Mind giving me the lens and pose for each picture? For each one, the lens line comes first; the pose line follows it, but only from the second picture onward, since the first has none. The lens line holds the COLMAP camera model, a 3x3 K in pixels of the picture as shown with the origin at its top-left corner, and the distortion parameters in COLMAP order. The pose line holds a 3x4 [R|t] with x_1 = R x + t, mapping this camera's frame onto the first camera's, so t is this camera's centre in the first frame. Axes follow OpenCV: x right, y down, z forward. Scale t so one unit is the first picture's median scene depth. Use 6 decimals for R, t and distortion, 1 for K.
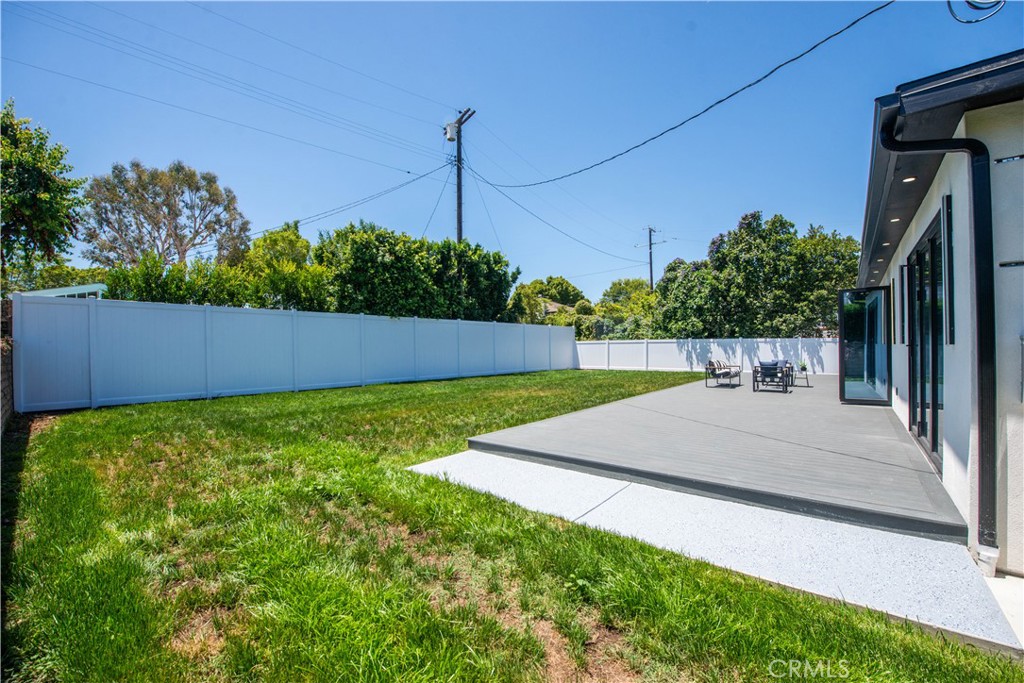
lens RADIAL K [[410.6, 0, 512.2], [0, 410.6, 352.2], [0, 0, 1]] dist [-0.002425, -0.000448]
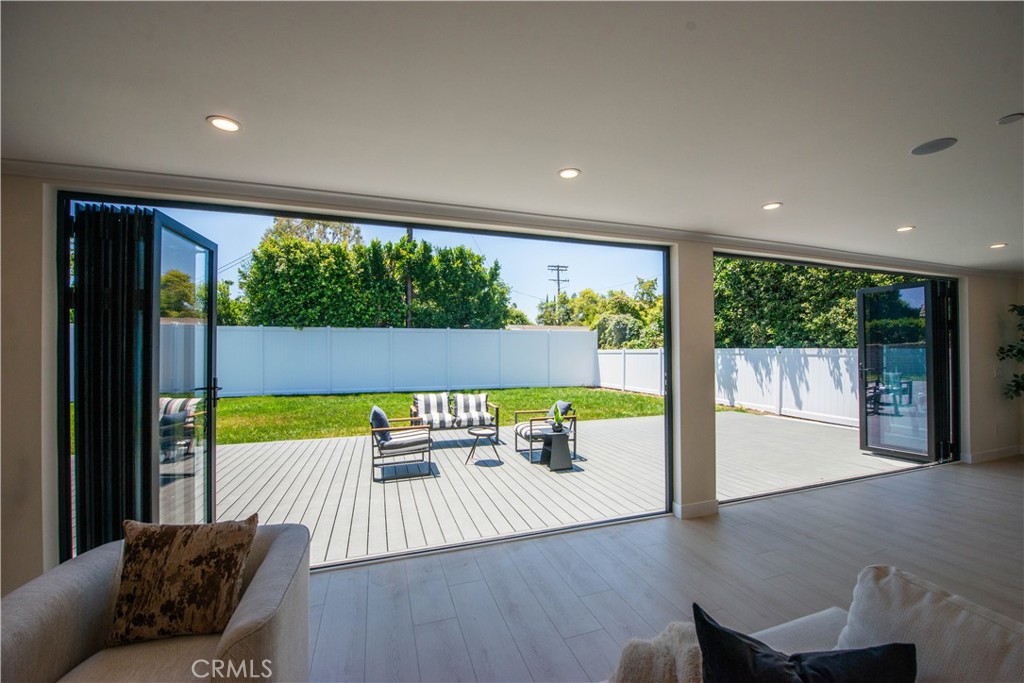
lens RADIAL K [[410.6, 0, 512.2], [0, 410.6, 352.2], [0, 0, 1]] dist [-0.002425, -0.000448]
pose [[0.854809, 0.004836, -0.518920, 0.532353], [-0.009771, 0.999929, -0.006777, -0.020570], [0.518851, 0.010864, 0.854796, 0.348578]]
